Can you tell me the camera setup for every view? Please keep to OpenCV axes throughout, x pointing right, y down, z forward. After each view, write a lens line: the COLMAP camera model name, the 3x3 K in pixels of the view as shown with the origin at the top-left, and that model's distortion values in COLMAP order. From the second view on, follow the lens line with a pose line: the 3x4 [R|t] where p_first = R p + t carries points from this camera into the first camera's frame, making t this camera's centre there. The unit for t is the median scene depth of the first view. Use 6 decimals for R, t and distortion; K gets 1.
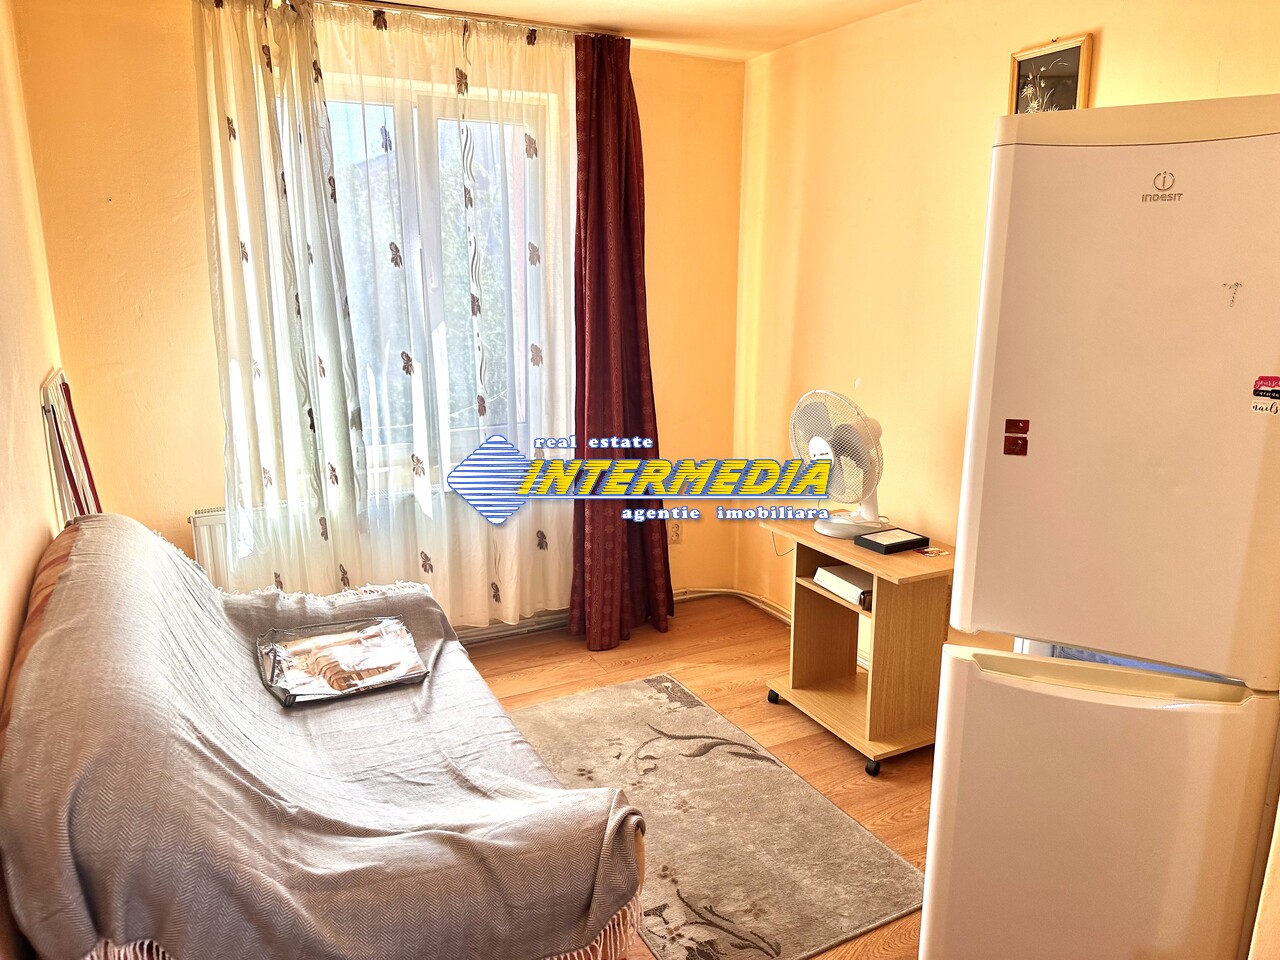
lens RADIAL K [[900.0, 0, 676.9], [0, 900.0, 496.6], [0, 0, 1]] dist [0.057762, -0.067162]
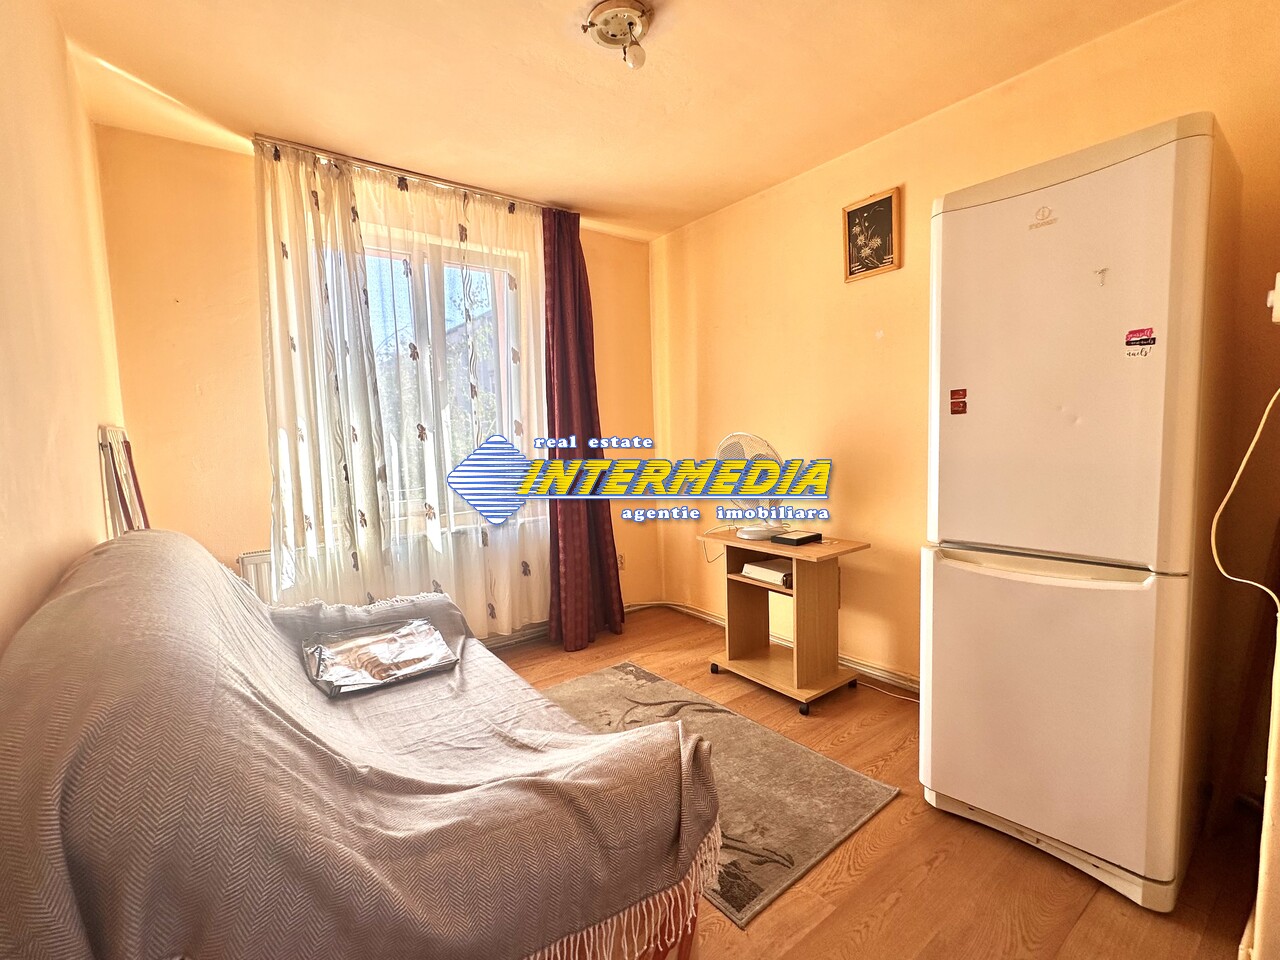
lens RADIAL K [[569.5, 0, 668.8], [0, 569.5, 484.2], [0, 0, 1]] dist [-0.010550, 0.000829]
pose [[0.984784, -0.053862, 0.165227, -0.097865], [0.078151, 0.986454, -0.144223, 0.082320], [-0.155221, 0.154941, 0.975654, 0.173951]]
